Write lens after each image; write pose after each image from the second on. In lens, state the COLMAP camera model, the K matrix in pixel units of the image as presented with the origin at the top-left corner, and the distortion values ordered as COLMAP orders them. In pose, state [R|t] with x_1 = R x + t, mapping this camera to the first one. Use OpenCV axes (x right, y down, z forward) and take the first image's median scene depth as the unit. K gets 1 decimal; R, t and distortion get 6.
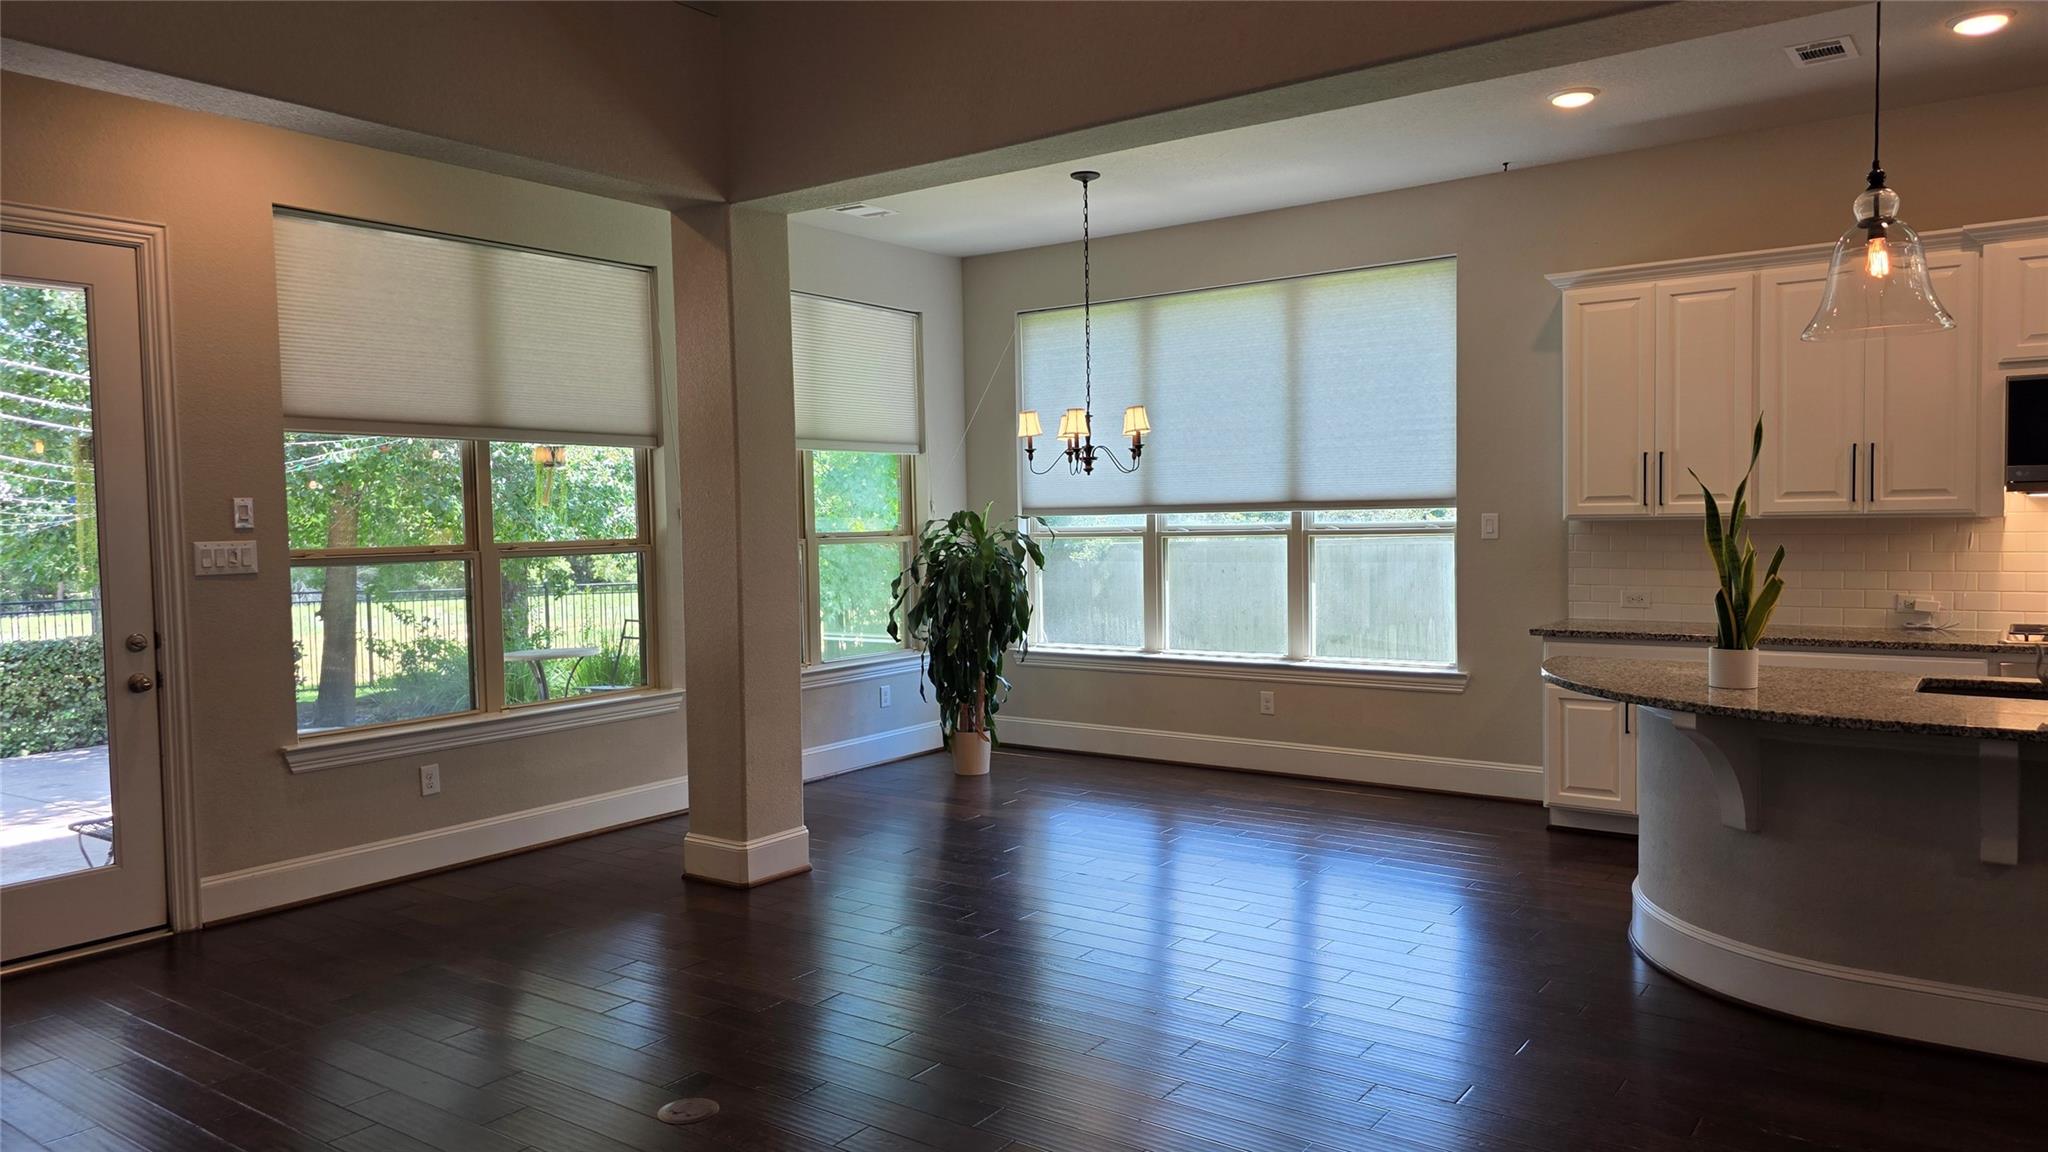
lens RADIAL K [[1363.5, 0, 1054.9], [0, 1363.5, 567.9], [0, 0, 1]] dist [0.080974, -0.085372]
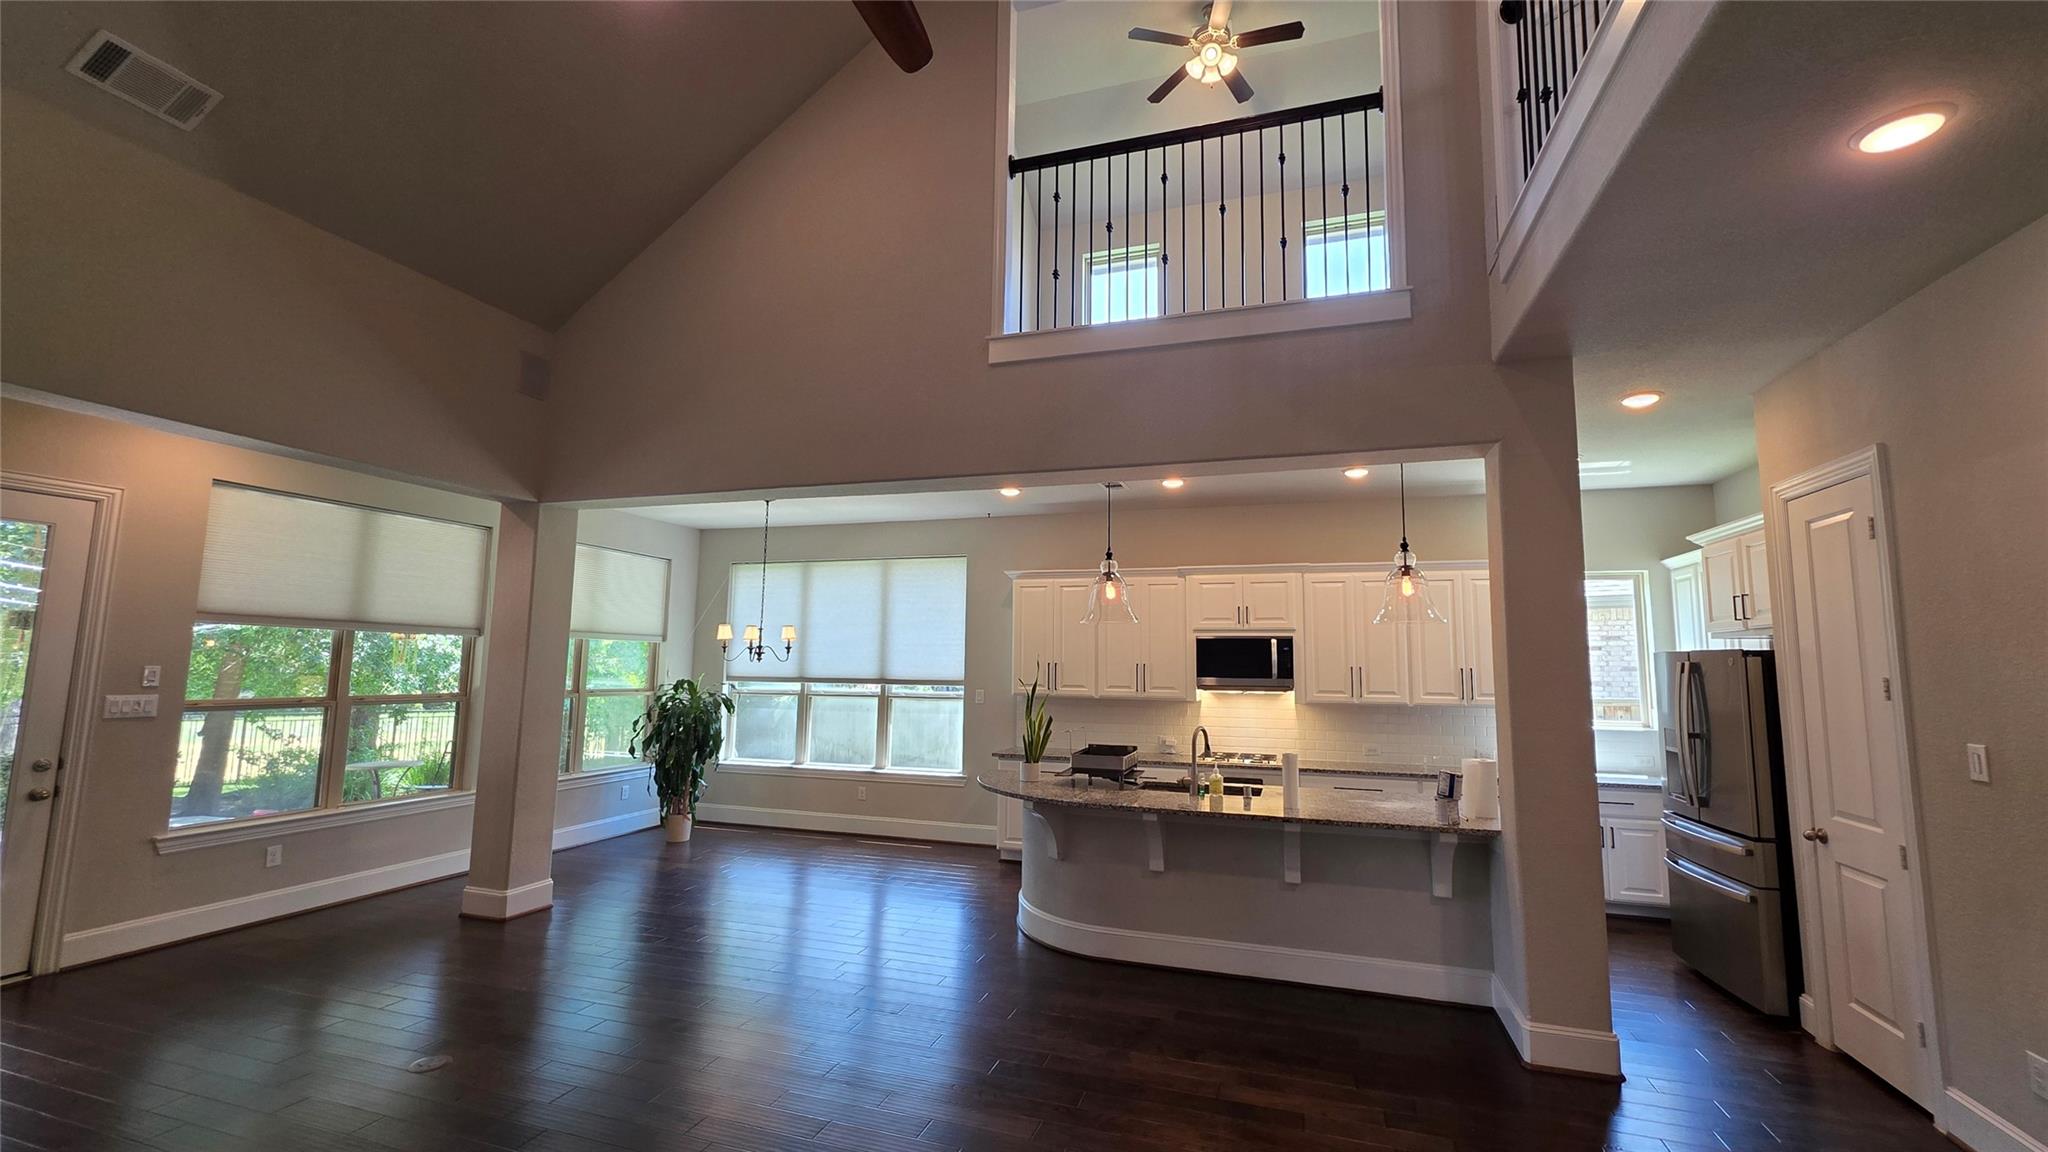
lens RADIAL K [[807.0, 0, 1031.8], [0, 807.0, 577.8], [0, 0, 1]] dist [0.001282, 0.000456]
pose [[0.954064, 0.064380, 0.292605, 0.045386], [-0.018467, 0.987419, -0.157042, -0.017958], [-0.299034, 0.144425, 0.943250, -0.093212]]
